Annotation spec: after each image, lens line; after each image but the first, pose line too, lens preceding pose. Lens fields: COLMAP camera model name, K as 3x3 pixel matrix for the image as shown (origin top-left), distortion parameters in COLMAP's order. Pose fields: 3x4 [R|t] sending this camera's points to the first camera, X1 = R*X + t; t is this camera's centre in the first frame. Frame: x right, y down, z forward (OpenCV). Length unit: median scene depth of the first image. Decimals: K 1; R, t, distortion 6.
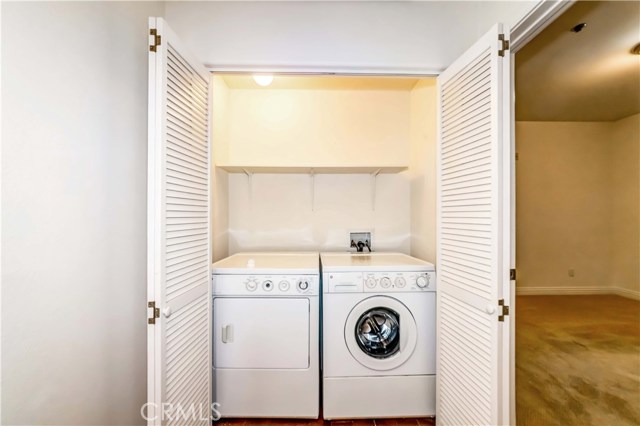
lens RADIAL K [[223.7, 0, 324.0], [0, 223.7, 214.2], [0, 0, 1]] dist [0.000362, 0.000240]
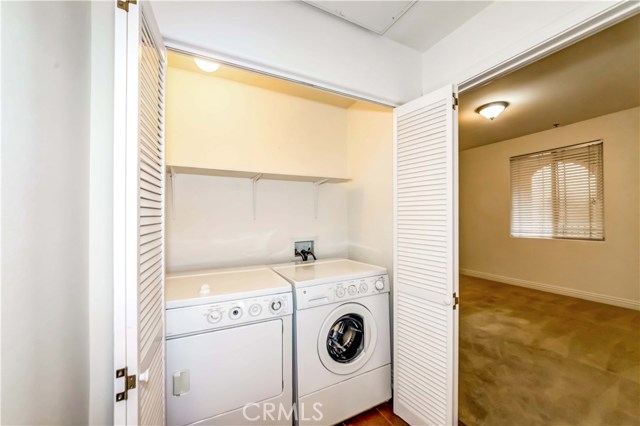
lens RADIAL K [[231.9, 0, 320.2], [0, 231.9, 214.4], [0, 0, 1]] dist [-0.008385, -0.000219]
pose [[0.907952, -0.003310, 0.419061, -0.325634], [0.004149, 0.999991, -0.001090, -0.055247], [-0.419054, 0.002728, 0.907957, 0.059089]]
